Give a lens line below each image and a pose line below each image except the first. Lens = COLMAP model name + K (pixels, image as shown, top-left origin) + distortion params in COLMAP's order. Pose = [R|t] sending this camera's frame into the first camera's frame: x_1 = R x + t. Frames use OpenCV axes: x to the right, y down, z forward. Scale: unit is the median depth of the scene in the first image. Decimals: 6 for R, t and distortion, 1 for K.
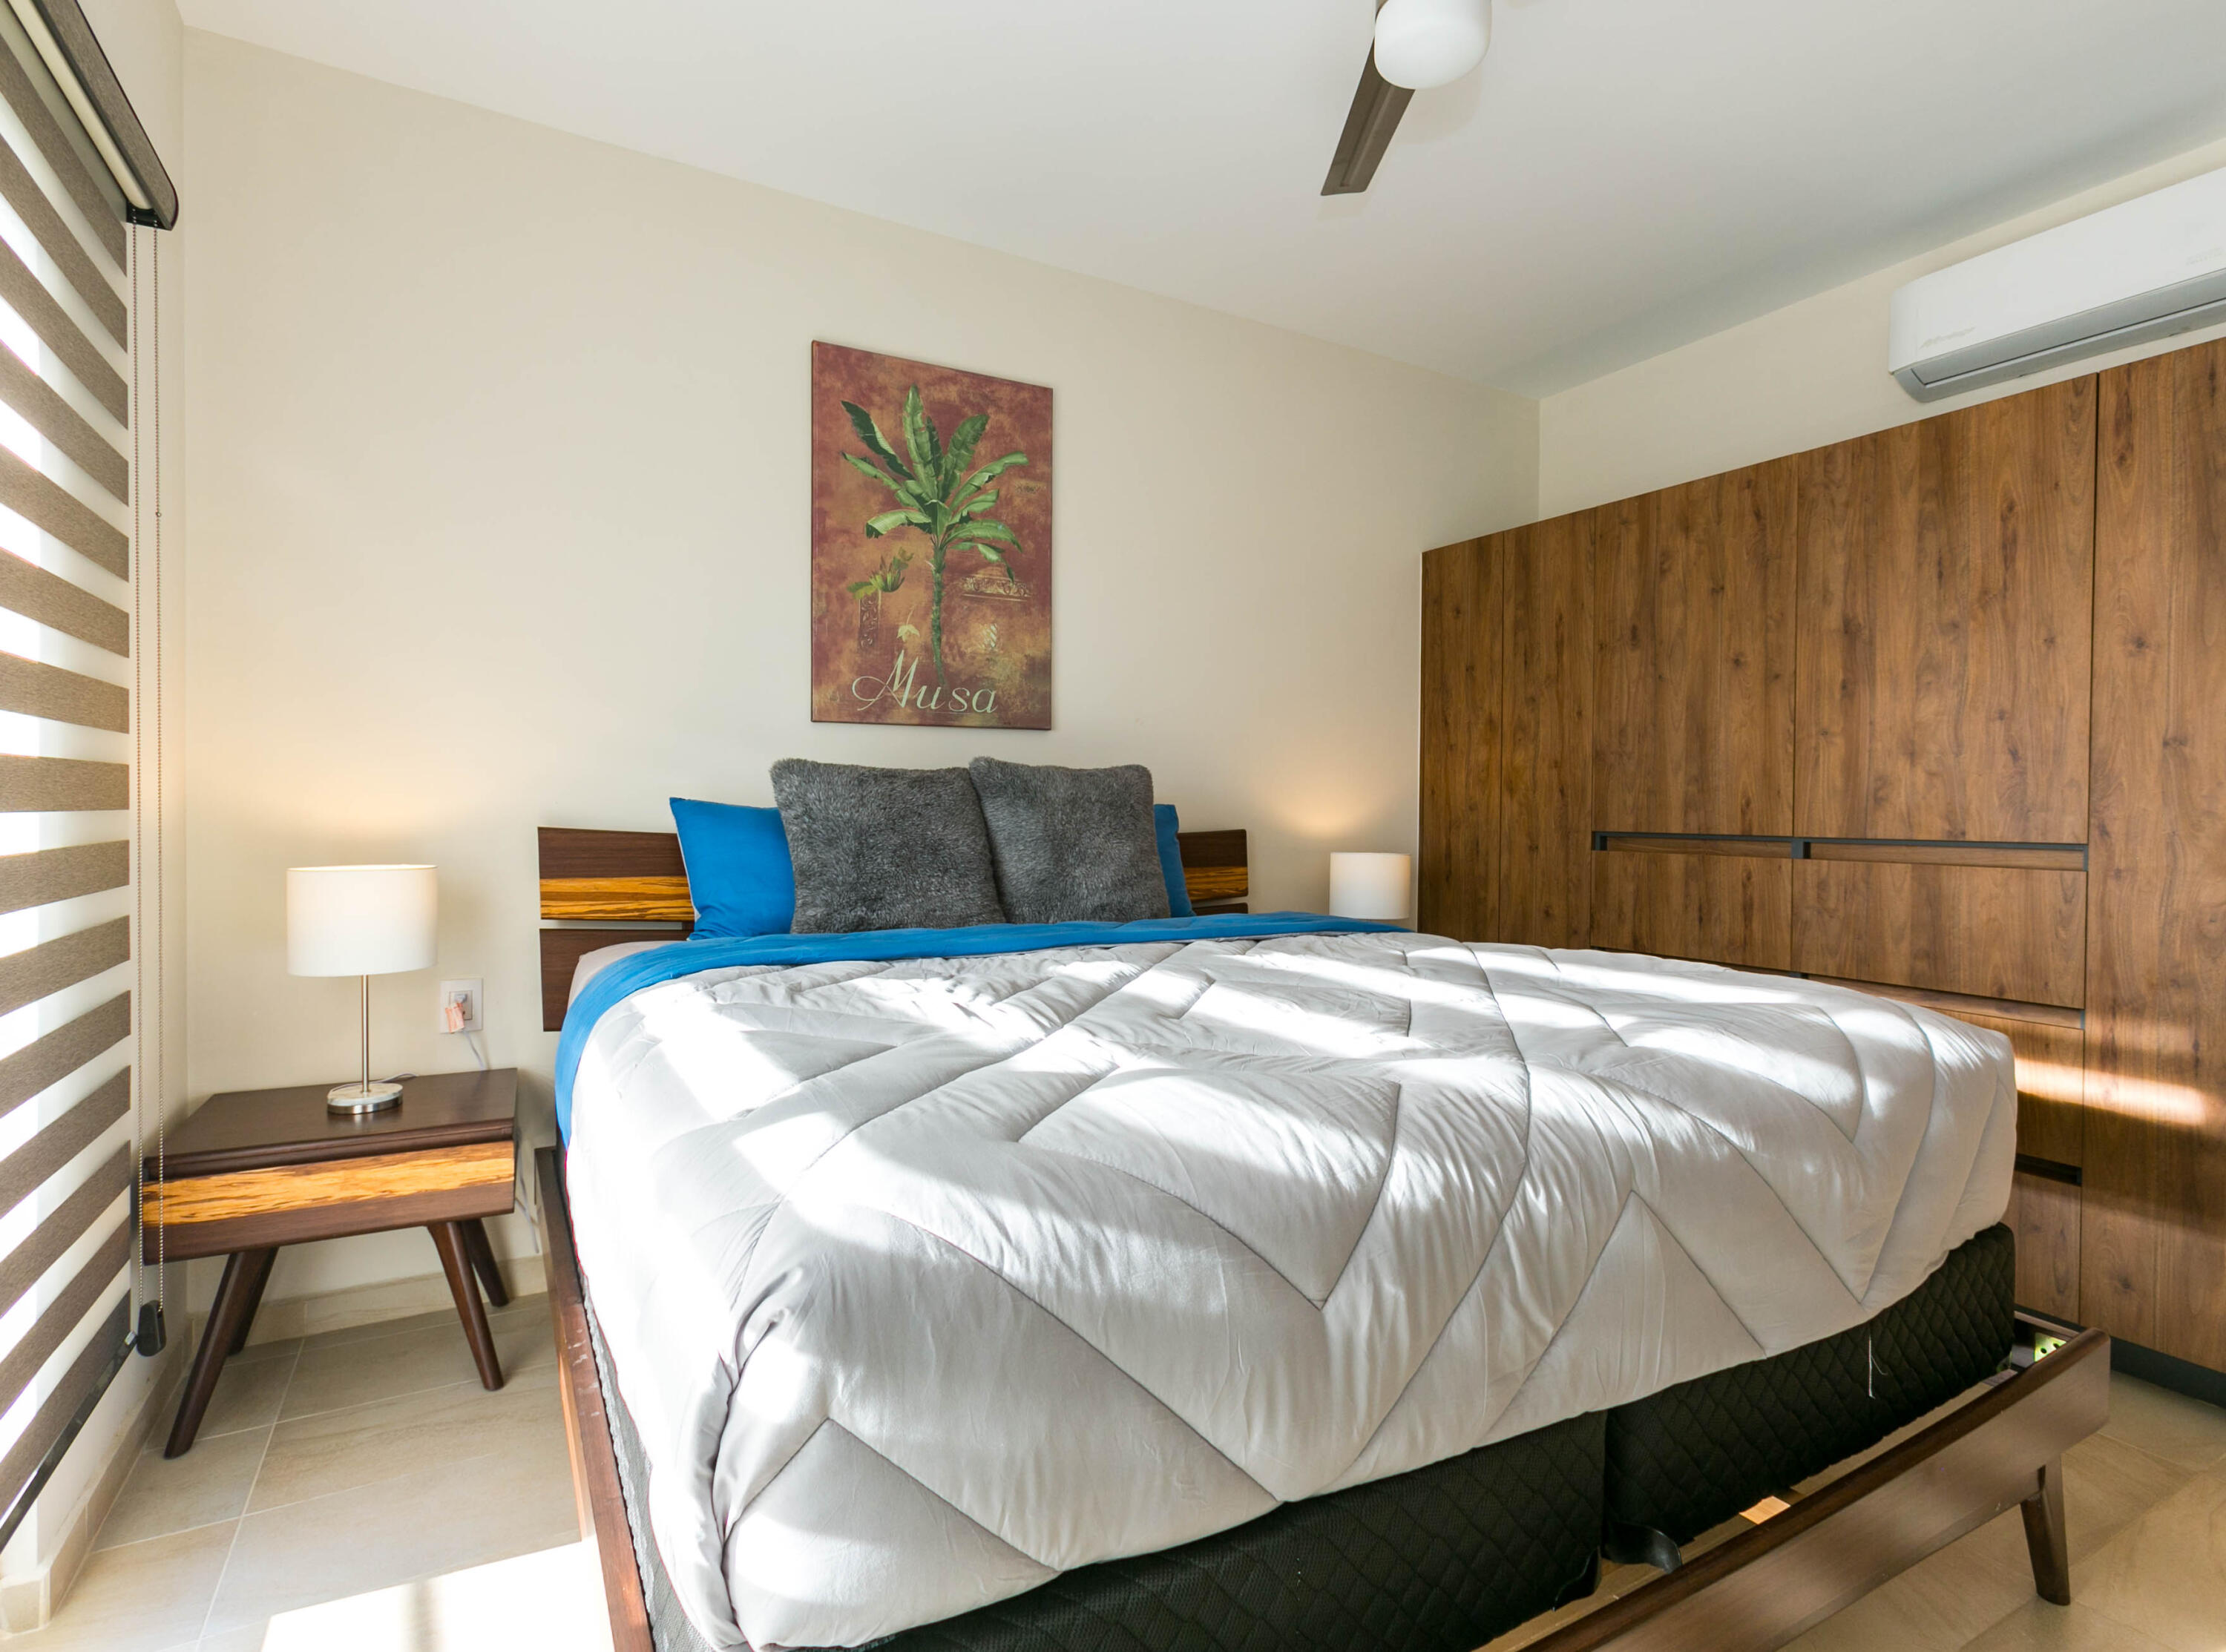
lens RADIAL K [[1111.9, 0, 1094.6], [0, 1111.9, 808.6], [0, 0, 1]] dist [-0.008366, 0.008980]
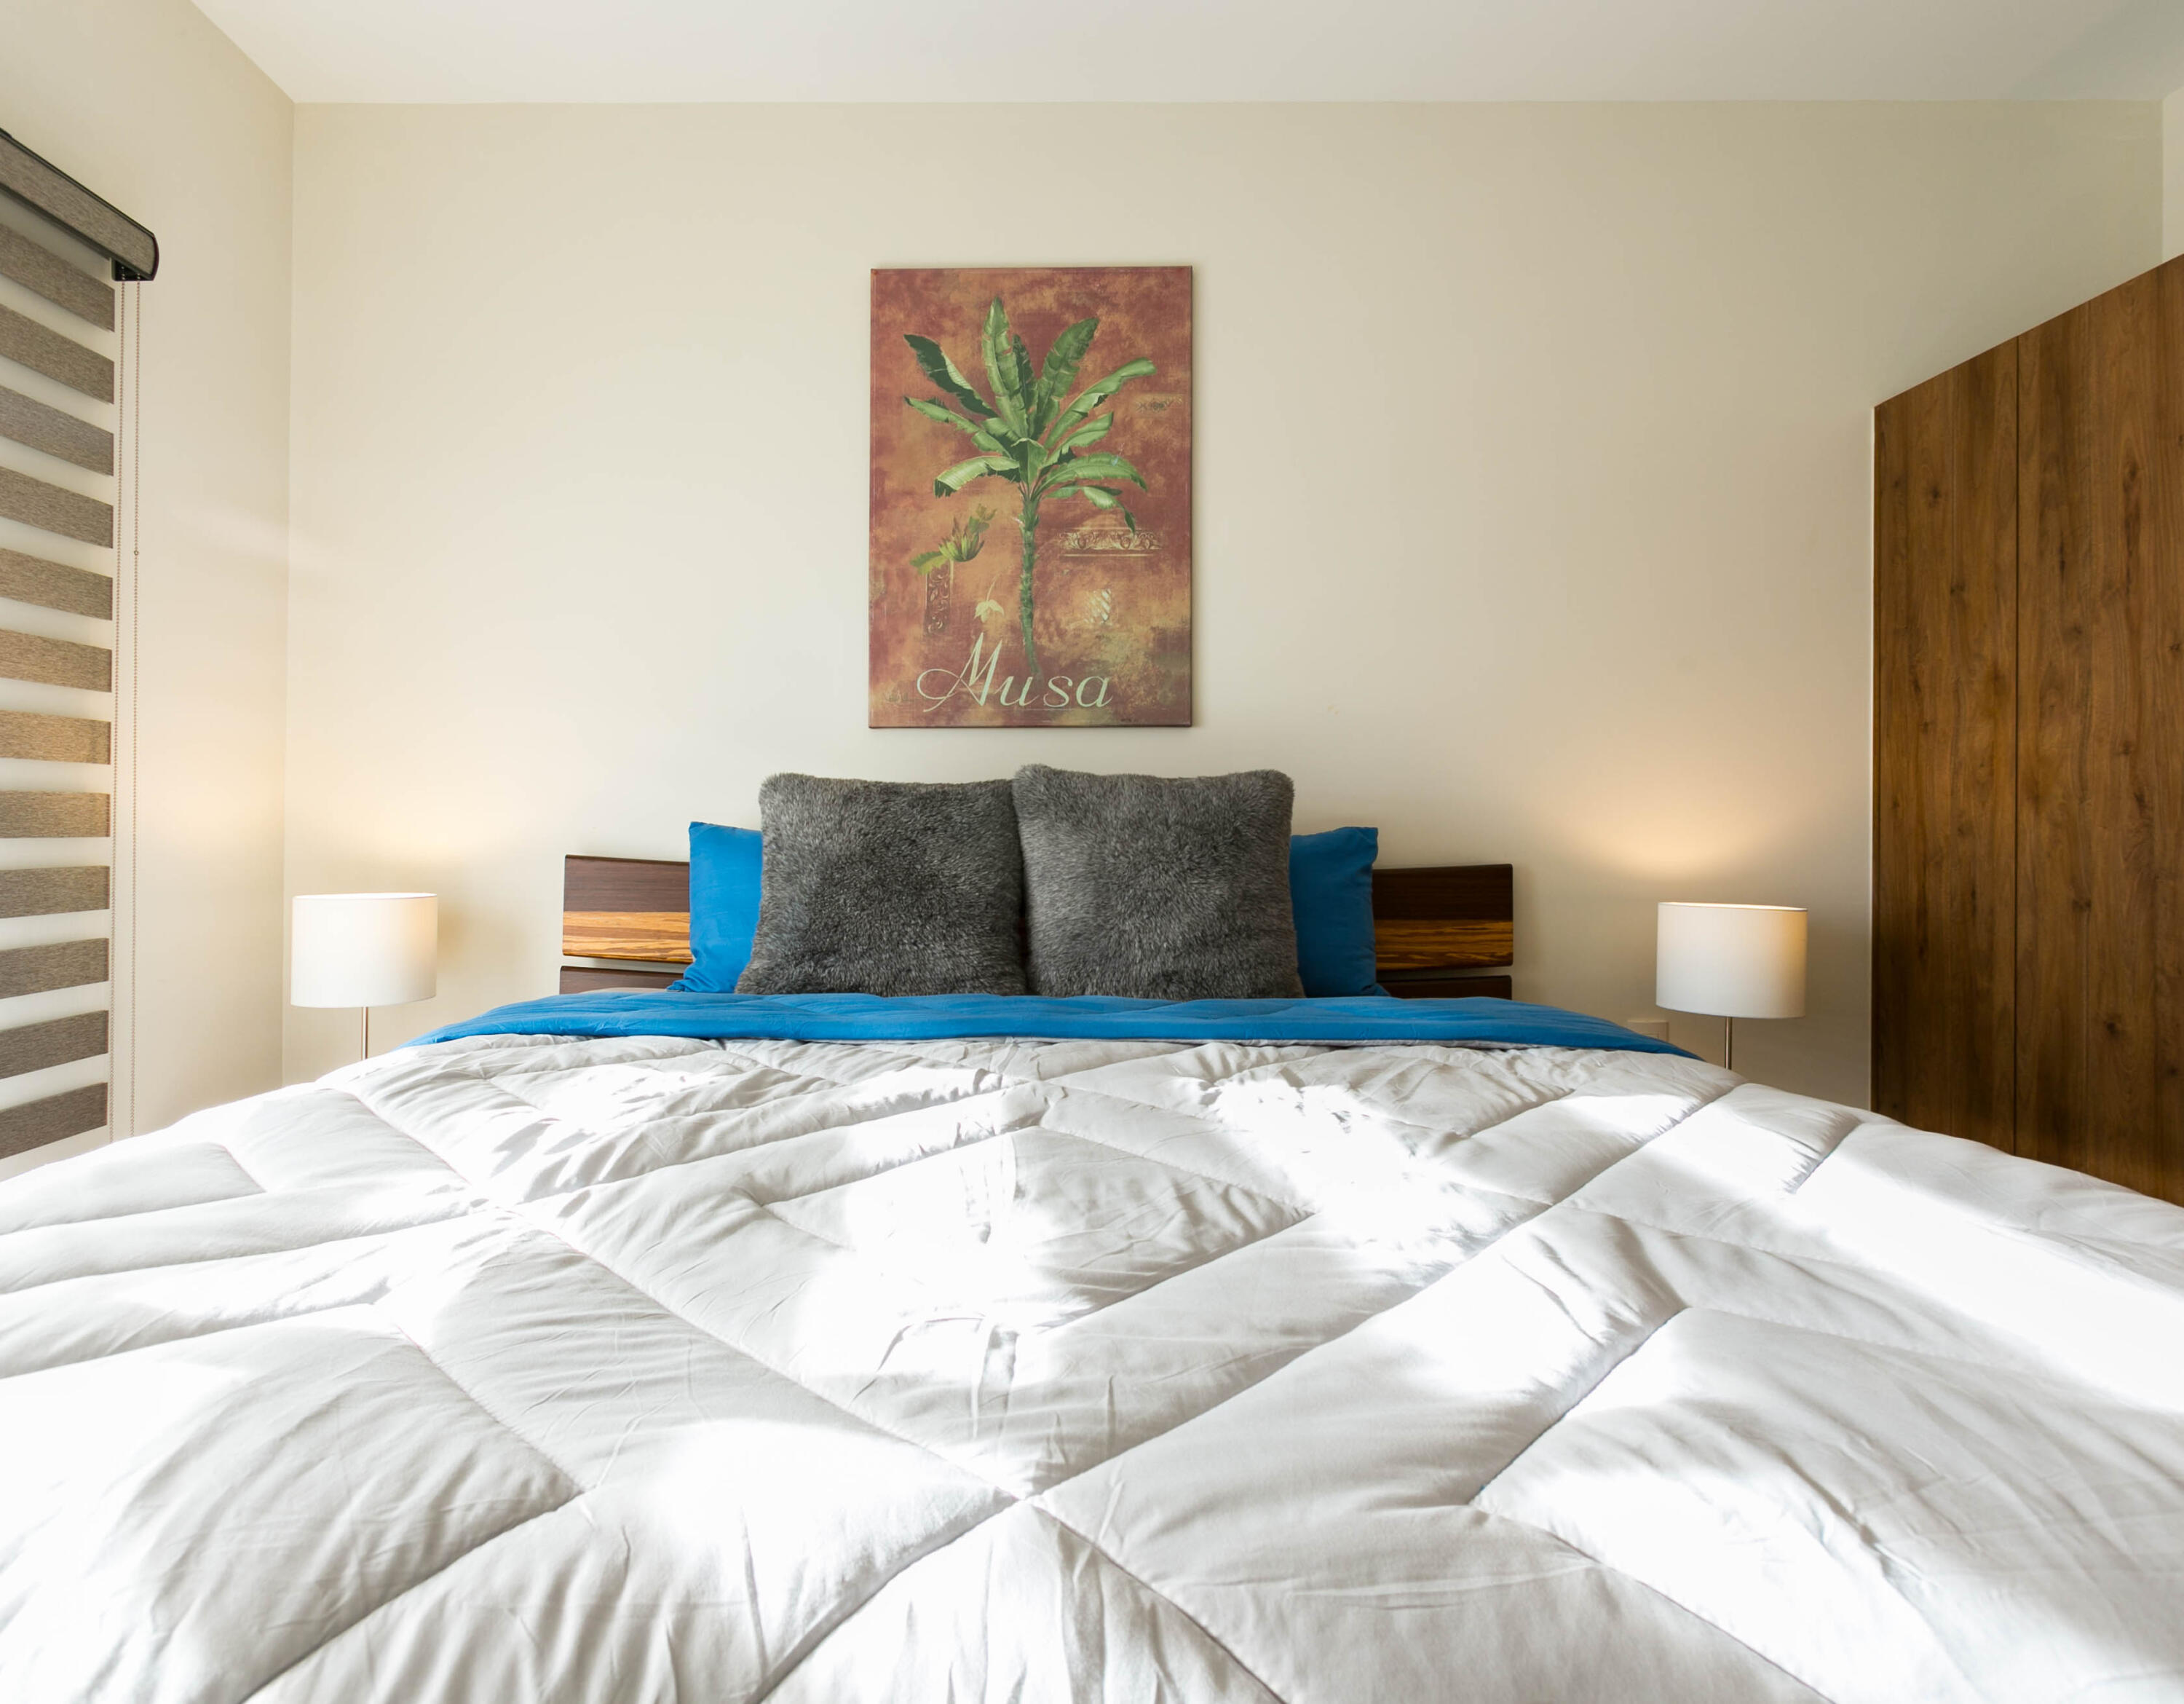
lens RADIAL K [[1158.3, 0, 1013.6], [0, 1158.3, 814.8], [0, 0, 1]] dist [-0.019736, 0.014977]
pose [[0.870280, -0.007896, -0.492495, 0.255825], [0.002055, 0.999921, -0.012399, -0.002780], [0.492554, 0.009779, 0.870227, 0.298039]]
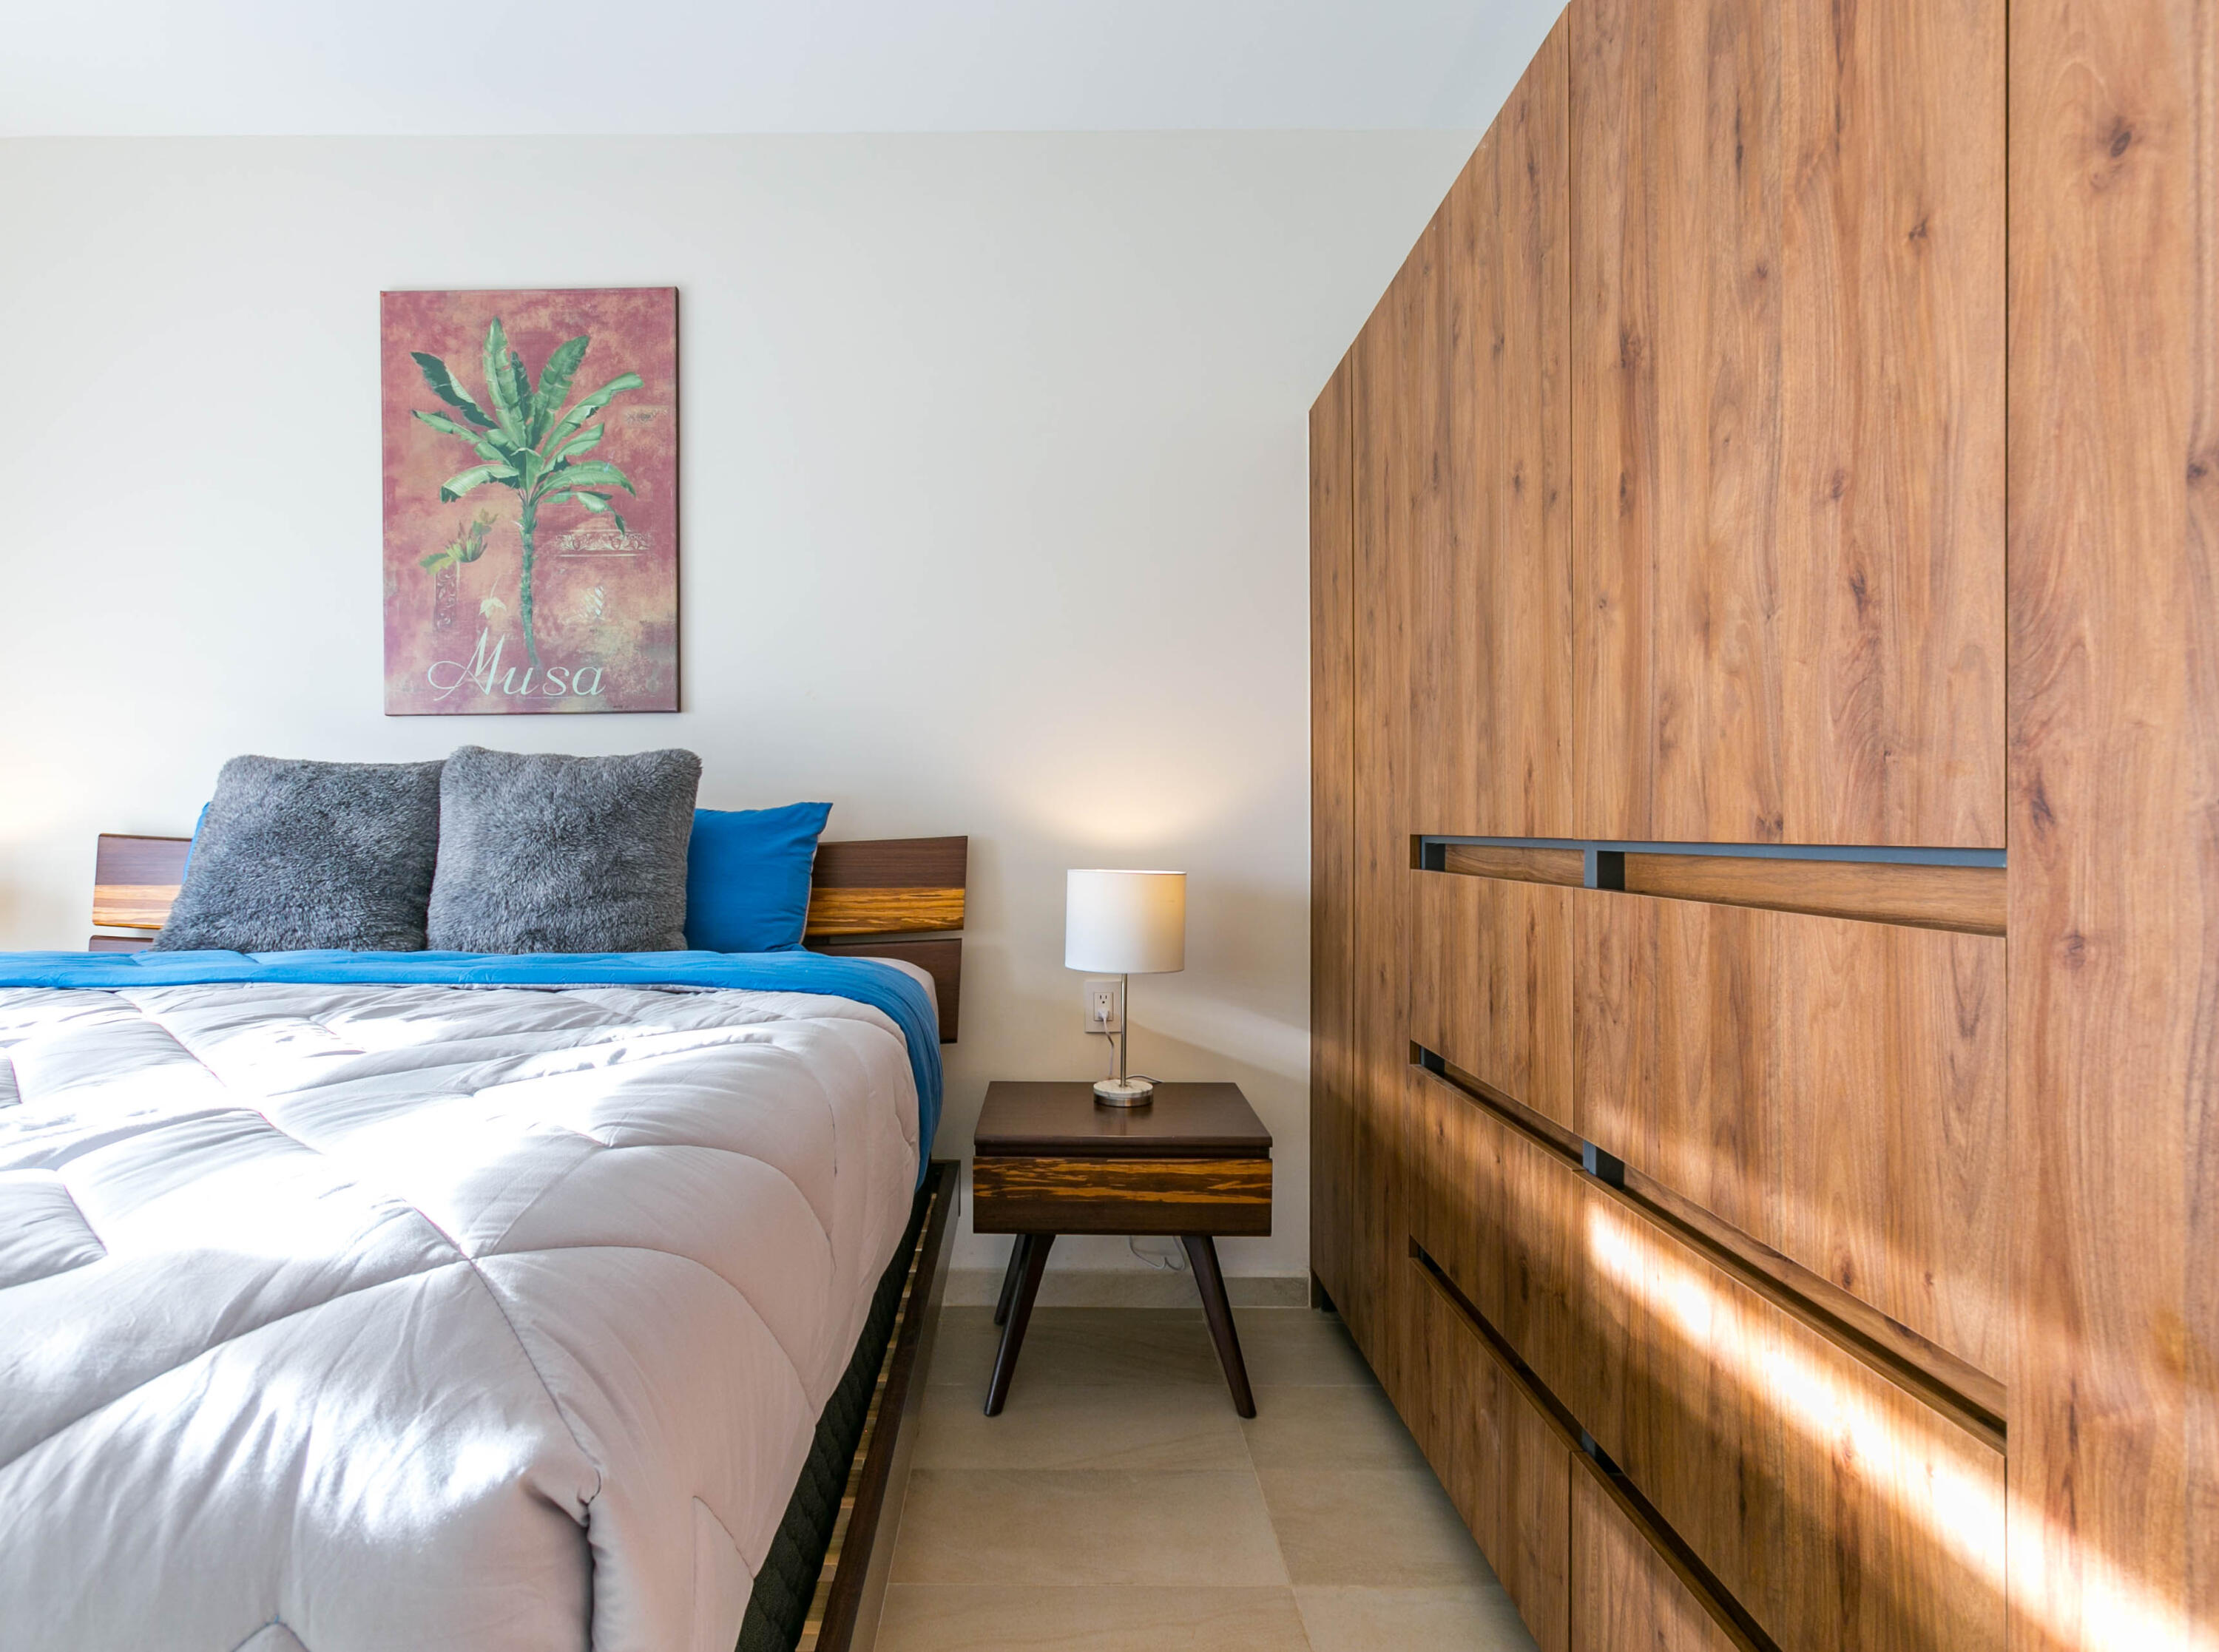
lens RADIAL K [[1108.4, 0, 1016.6], [0, 1108.4, 829.7], [0, 0, 1]] dist [-0.008366, 0.008980]
pose [[0.872201, -0.007992, -0.489083, 0.614578], [0.009153, 0.999958, -0.000017, 0.018234], [0.489062, -0.004462, 0.872237, 0.457220]]
